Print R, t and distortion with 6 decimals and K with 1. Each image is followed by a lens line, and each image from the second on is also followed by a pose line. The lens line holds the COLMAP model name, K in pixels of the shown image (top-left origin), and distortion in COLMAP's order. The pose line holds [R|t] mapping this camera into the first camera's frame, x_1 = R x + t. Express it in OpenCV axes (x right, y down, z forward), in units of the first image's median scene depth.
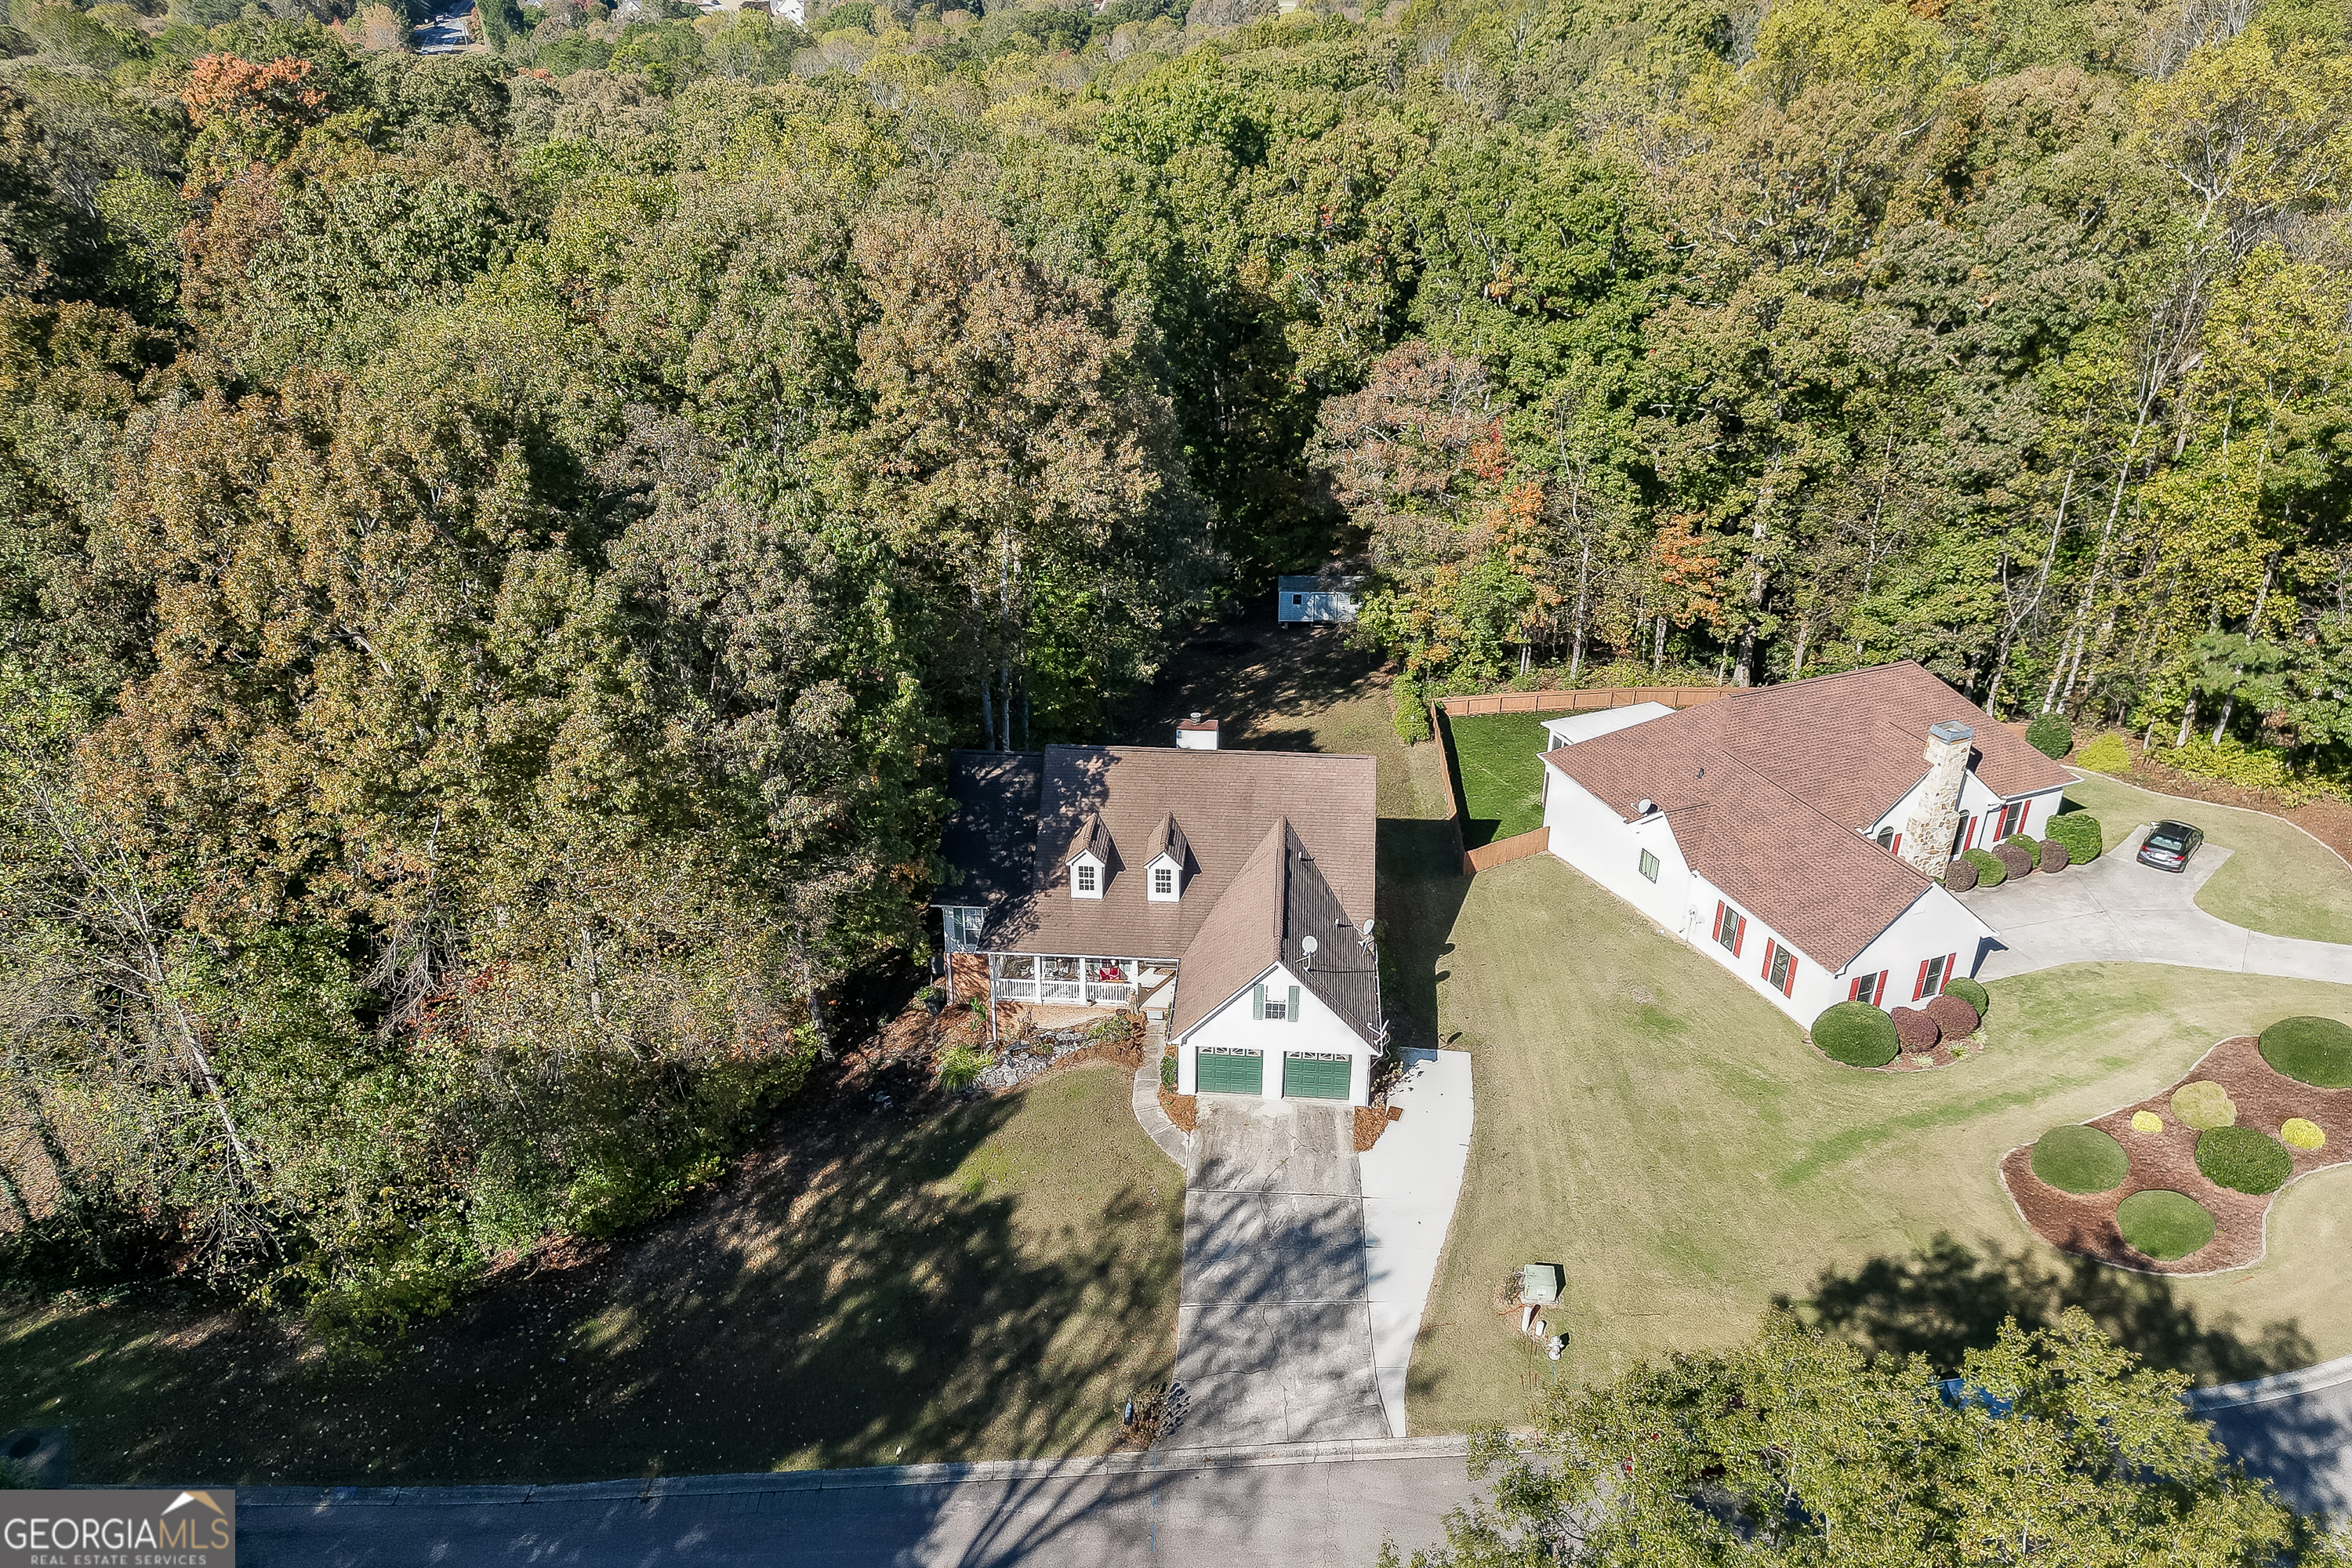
lens RADIAL K [[1600.9, 0, 1157.6], [0, 1600.9, 785.8], [0, 0, 1]] dist [0.074421, -0.057932]
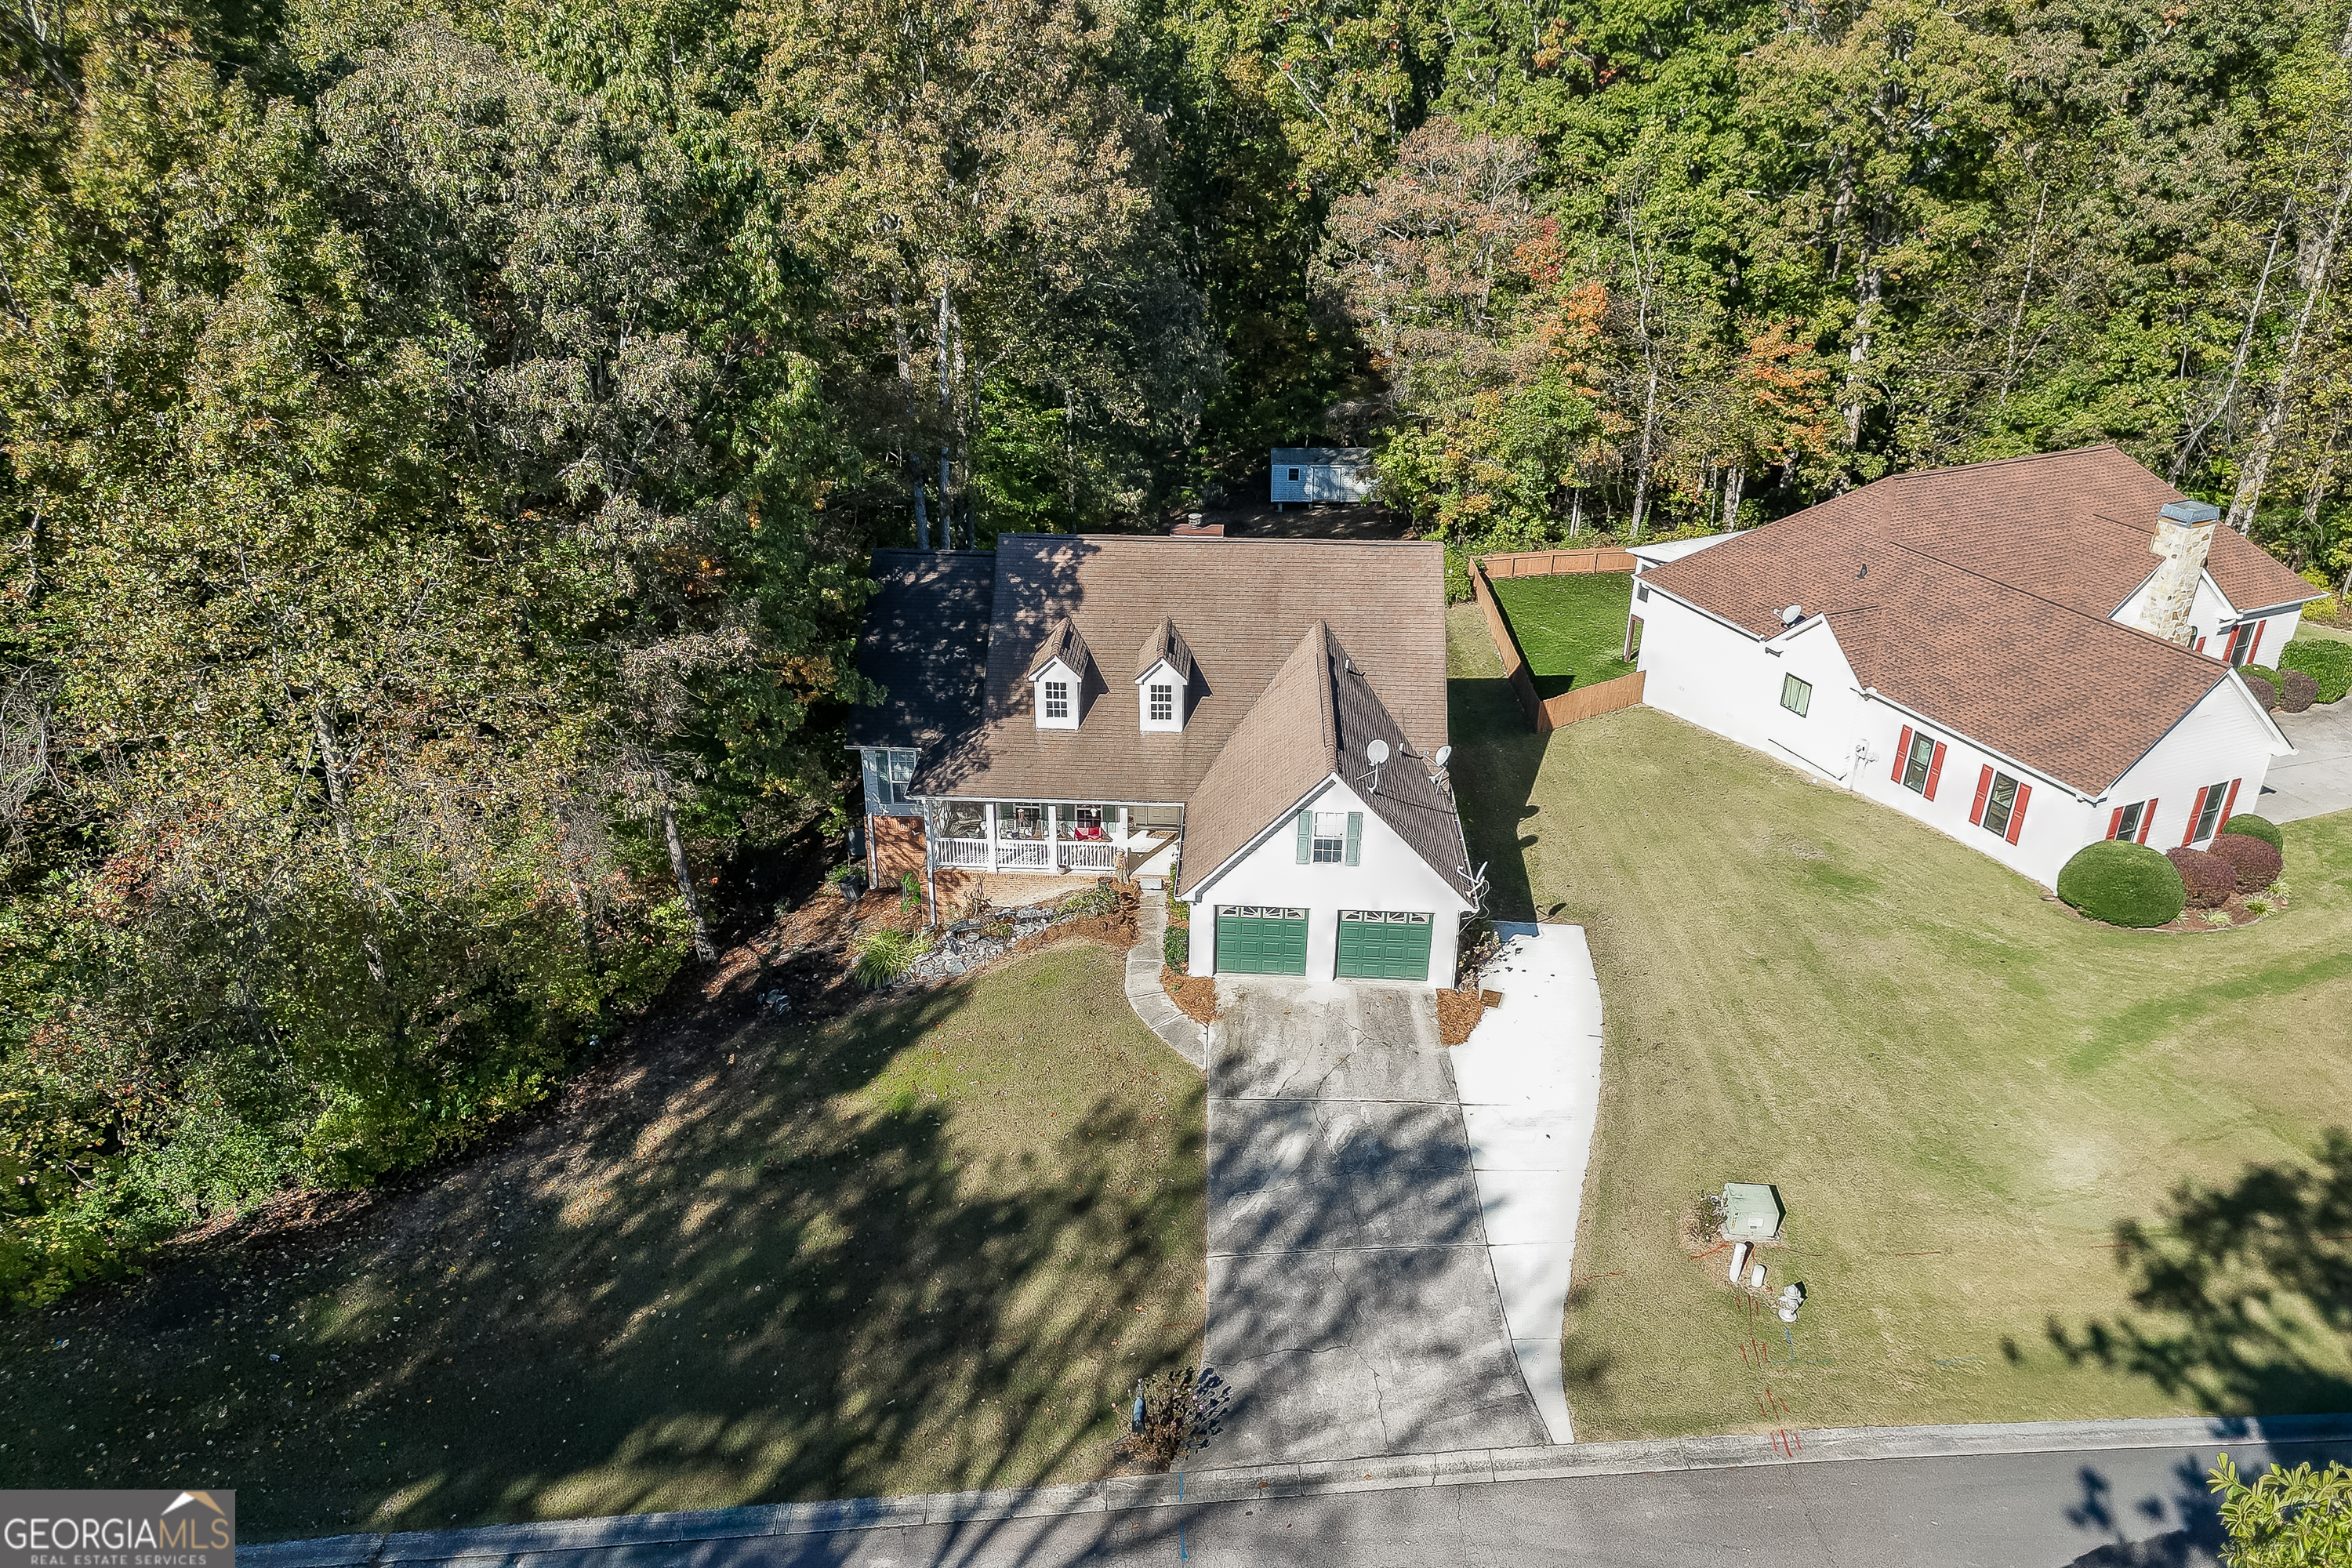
lens RADIAL K [[1600.9, 0, 1152.8], [0, 1600.9, 793.6], [0, 0, 1]] dist [0.074421, -0.057932]
pose [[0.999618, -0.009227, 0.026036, -0.020139], [0.009691, 0.999795, -0.017766, 0.118600], [-0.025867, 0.018012, 0.999503, 0.274340]]
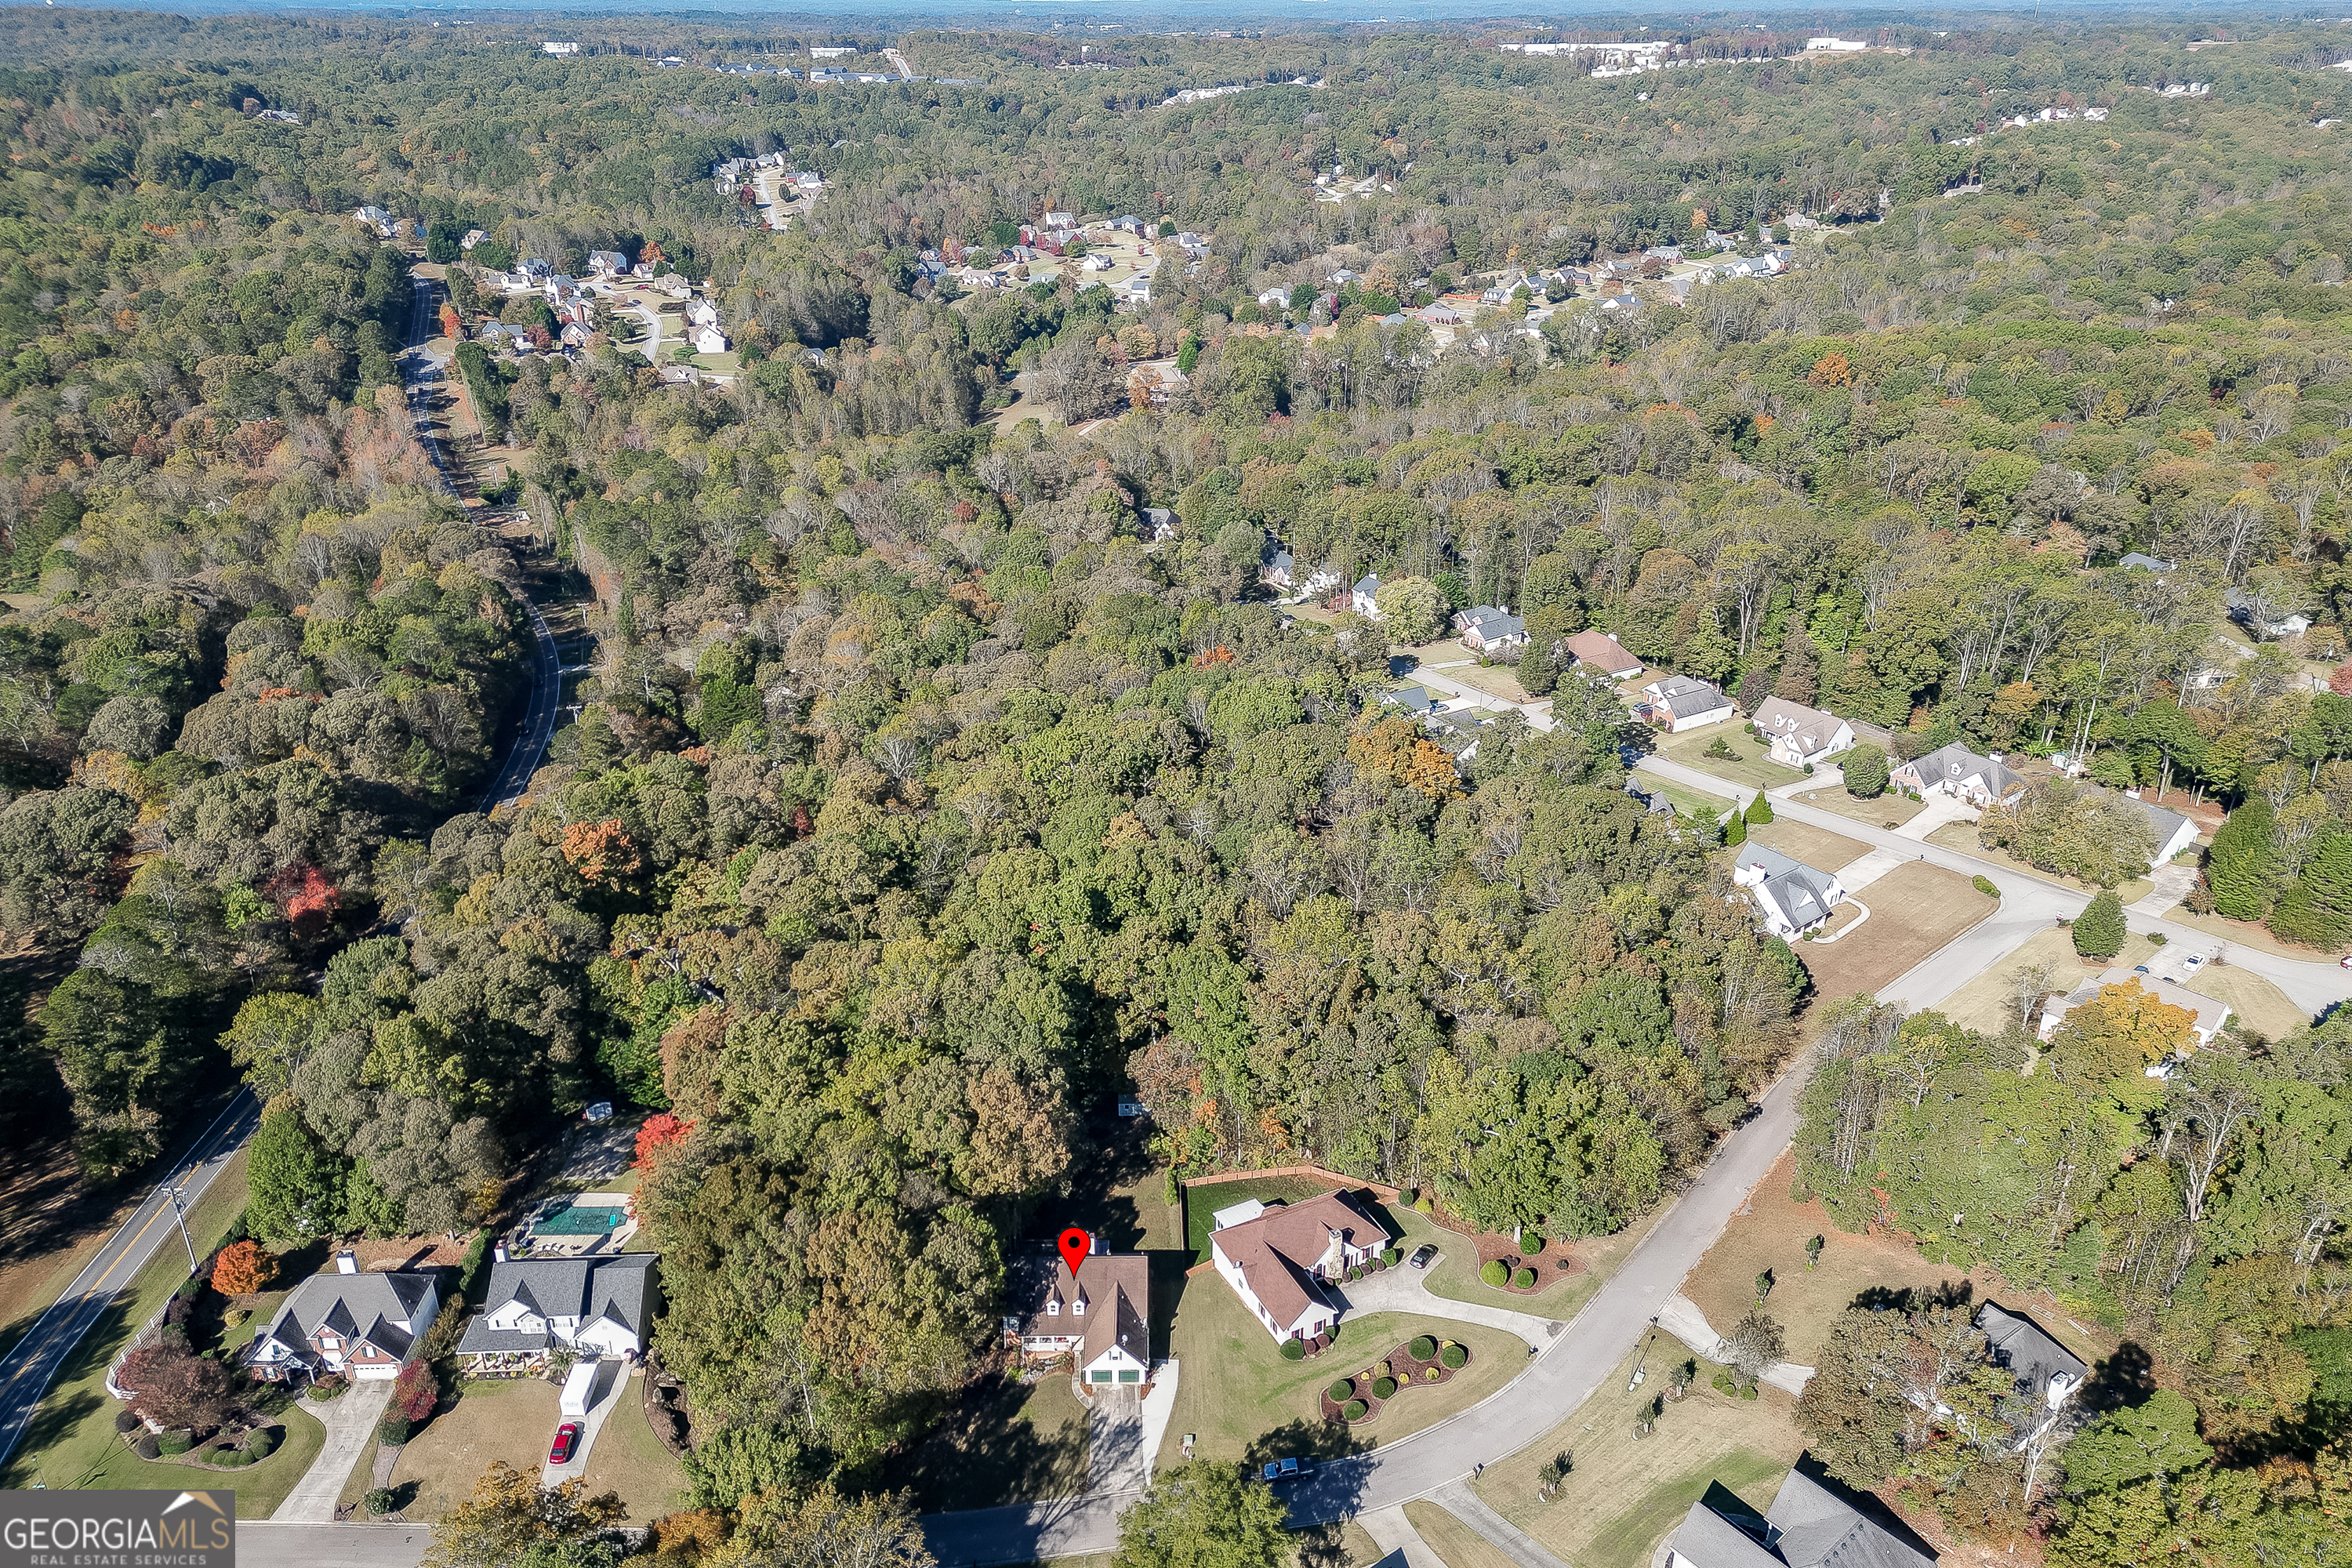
lens RADIAL K [[1600.9, 0, 1179.0], [0, 1600.9, 779.4], [0, 0, 1]] dist [0.074421, -0.057932]
pose [[0.995029, -0.031594, 0.094441, -0.066403], [0.035817, 0.998417, -0.043360, -0.831671], [-0.092922, 0.046527, 0.994586, -2.191738]]
